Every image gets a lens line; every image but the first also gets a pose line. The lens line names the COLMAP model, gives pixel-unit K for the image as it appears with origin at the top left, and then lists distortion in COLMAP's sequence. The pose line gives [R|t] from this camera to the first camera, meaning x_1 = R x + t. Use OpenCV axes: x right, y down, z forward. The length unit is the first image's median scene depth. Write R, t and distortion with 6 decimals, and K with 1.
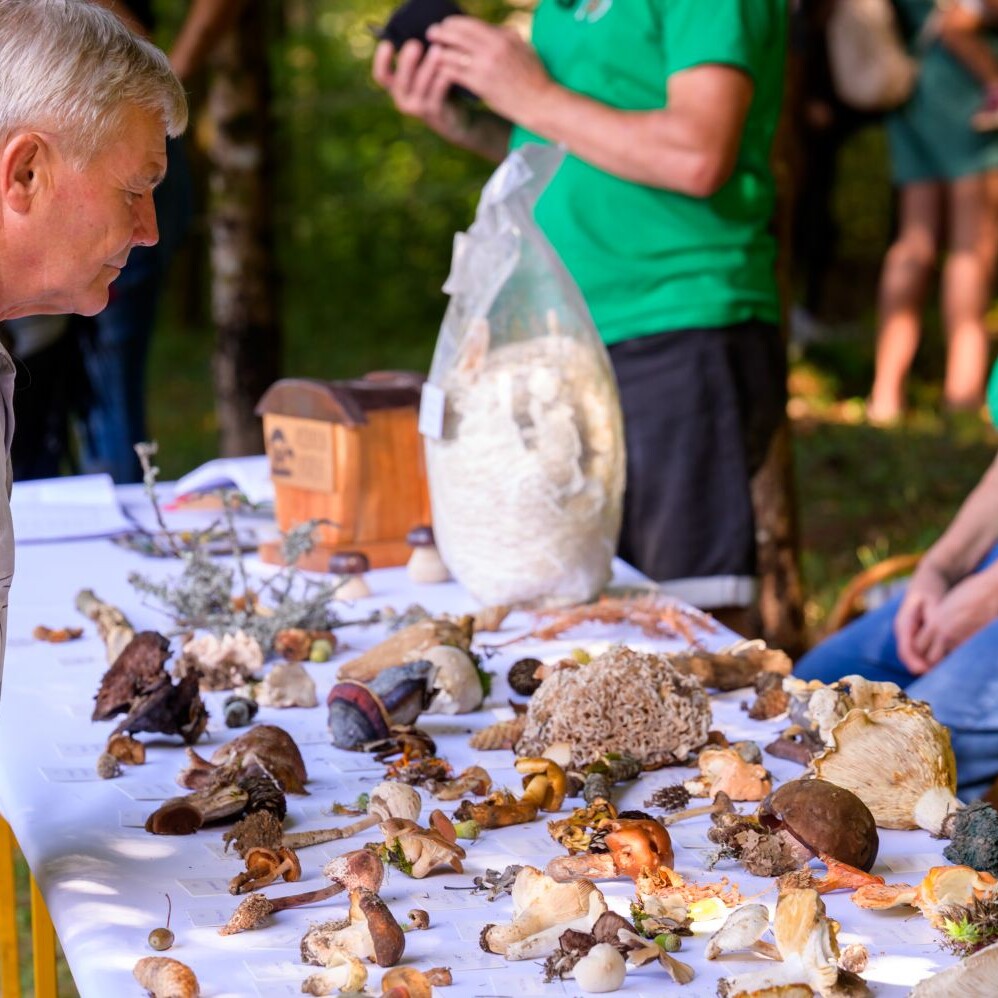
lens RADIAL K [[5790.1, 0, 498.9], [0, 5790.1, 498.8], [0, 0, 1]] dist [0.308850, 0.000000]
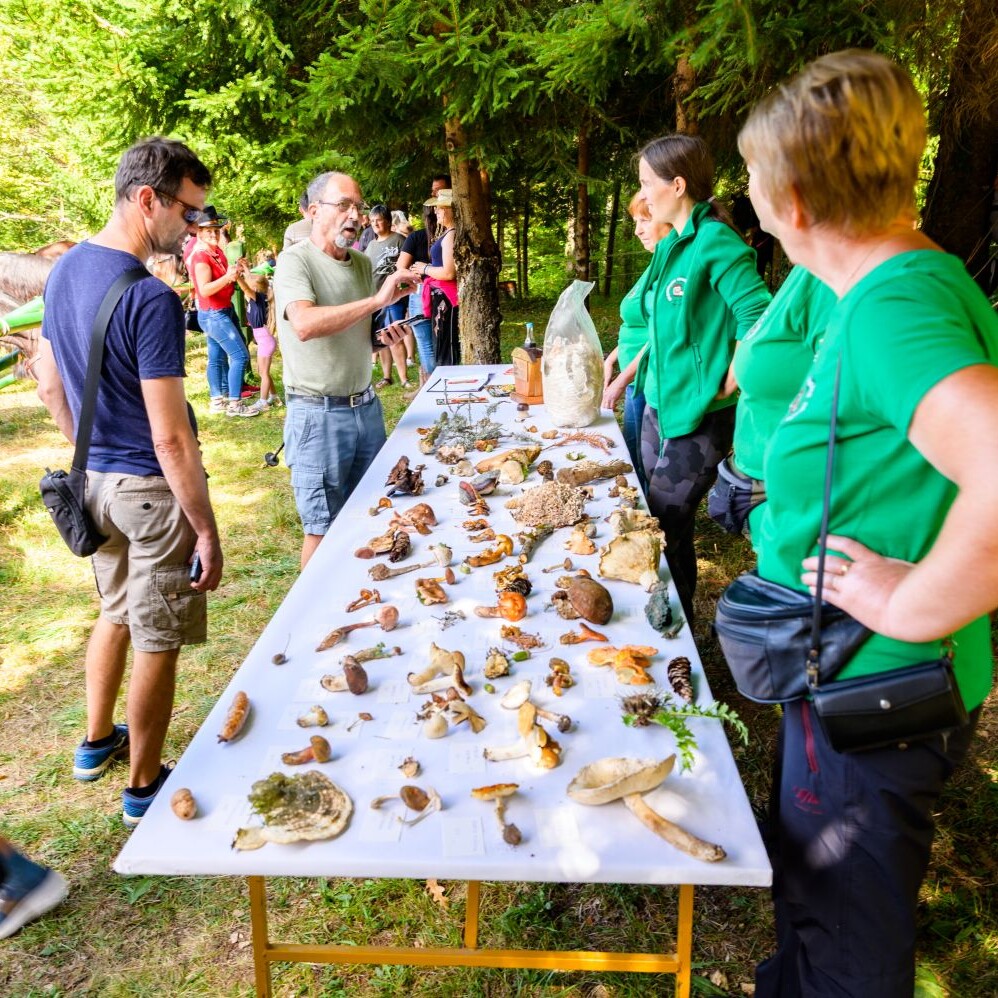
lens RADIAL K [[954.4, 0, 499.6], [0, 954.4, 499.5], [0, 0, 1]] dist [0.005007, 0.000000]
pose [[0.982614, 0.059793, -0.175766, 0.076902], [-0.025851, 0.981561, 0.189394, -0.050832], [0.183849, -0.181557, 0.966042, 0.563358]]
